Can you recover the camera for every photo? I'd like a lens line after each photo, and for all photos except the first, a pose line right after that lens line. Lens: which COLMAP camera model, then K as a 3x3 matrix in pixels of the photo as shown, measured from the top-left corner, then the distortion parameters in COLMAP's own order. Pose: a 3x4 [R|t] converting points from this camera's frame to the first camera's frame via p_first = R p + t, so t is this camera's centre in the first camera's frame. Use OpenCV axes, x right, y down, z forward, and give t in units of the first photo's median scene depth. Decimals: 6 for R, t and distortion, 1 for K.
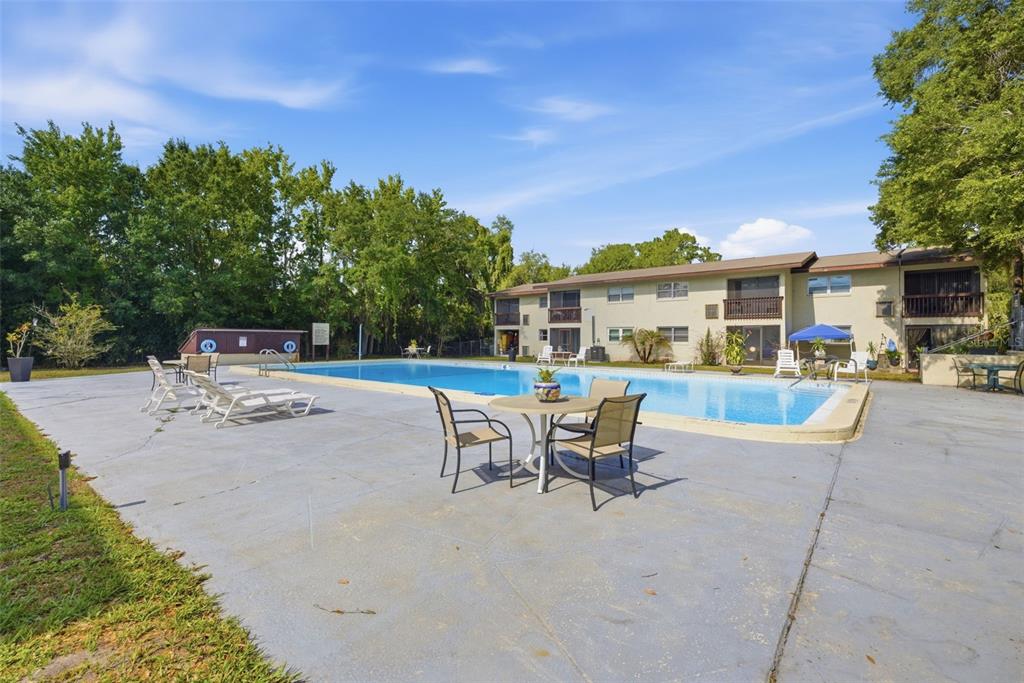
lens RADIAL K [[441.1, 0, 511.0], [0, 441.1, 335.5], [0, 0, 1]] dist [0.021749, -0.000204]
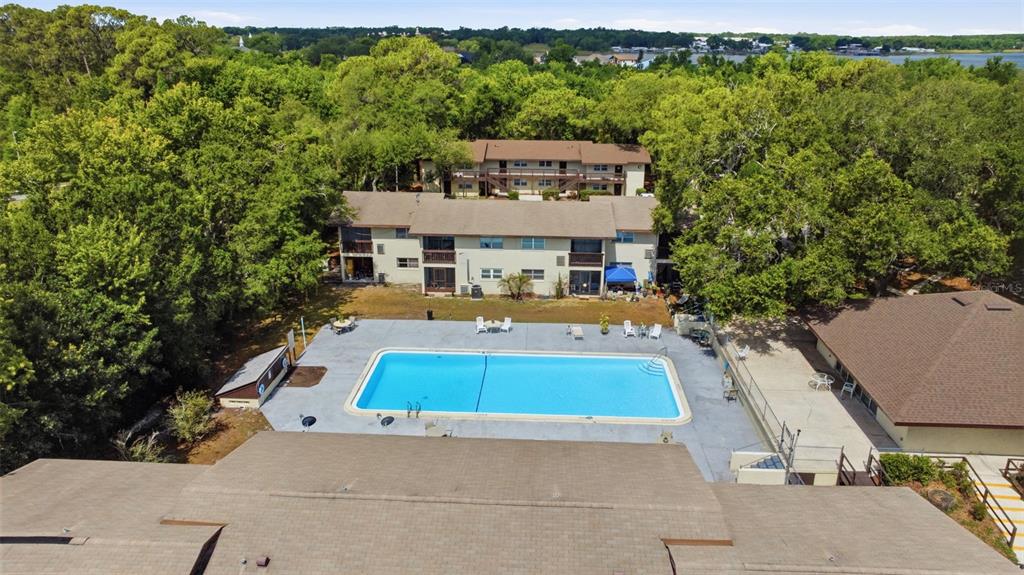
lens RADIAL K [[720.1, 0, 512.0], [0, 720.1, 287.5], [0, 0, 1]] dist [0.001782, -0.000416]
pose [[0.803823, -0.203115, 0.559119, -0.909532], [-0.000802, 0.939531, 0.342464, -0.706771], [-0.594869, -0.275729, 0.755053, -0.628605]]
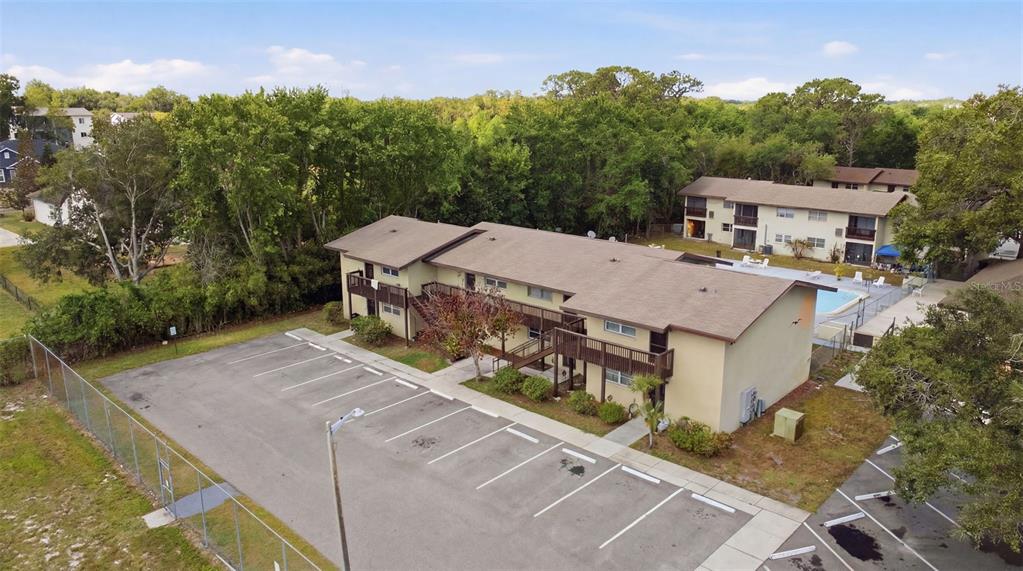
lens RADIAL K [[740.6, 0, 511.5], [0, 740.6, 285.5], [0, 0, 1]] dist [-0.020277, 0.001304]
pose [[0.997366, 0.012225, -0.071499, -0.565355], [0.005251, 0.970940, 0.239266, -0.505972], [0.072347, -0.239011, 0.968318, -1.778622]]
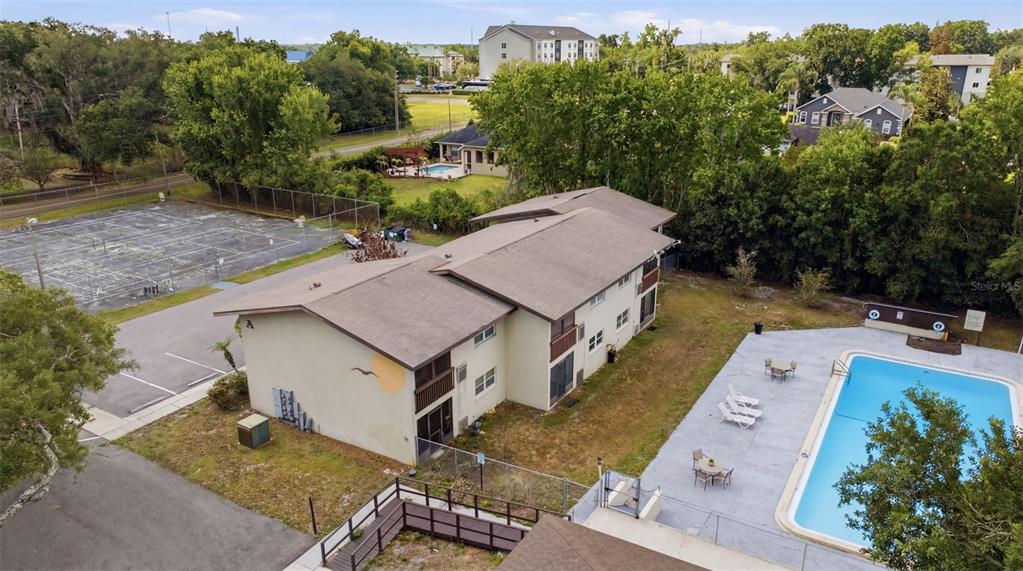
lens RADIAL K [[740.6, 0, 511.5], [0, 740.6, 285.5], [0, 0, 1]] dist [-0.020277, 0.001304]
pose [[0.160979, 0.302731, -0.939383, 0.947364], [0.007237, 0.951409, 0.307846, -0.590325], [0.986931, -0.056355, 0.150966, -0.322378]]
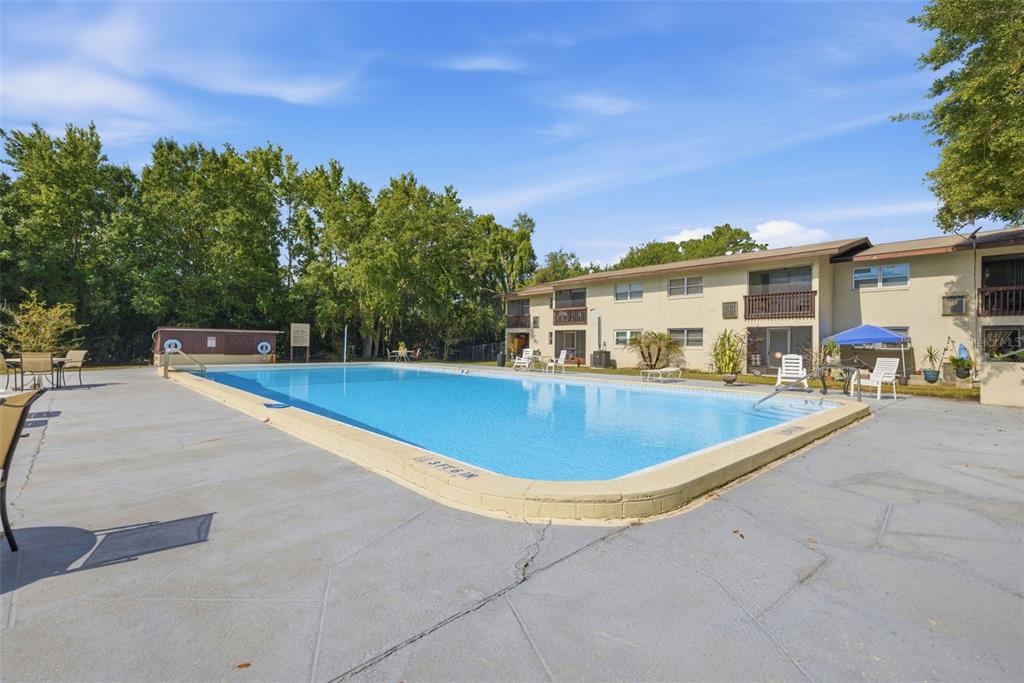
lens RADIAL K [[442.5, 0, 512.0], [0, 442.5, 341.5], [0, 0, 1]] dist [0.017492, -0.000448]
pose [[0.992166, 0.006313, -0.124767, 0.135651], [-0.006423, 0.999979, -0.000484, 0.007535], [0.124761, 0.001281, 0.992186, 0.100125]]
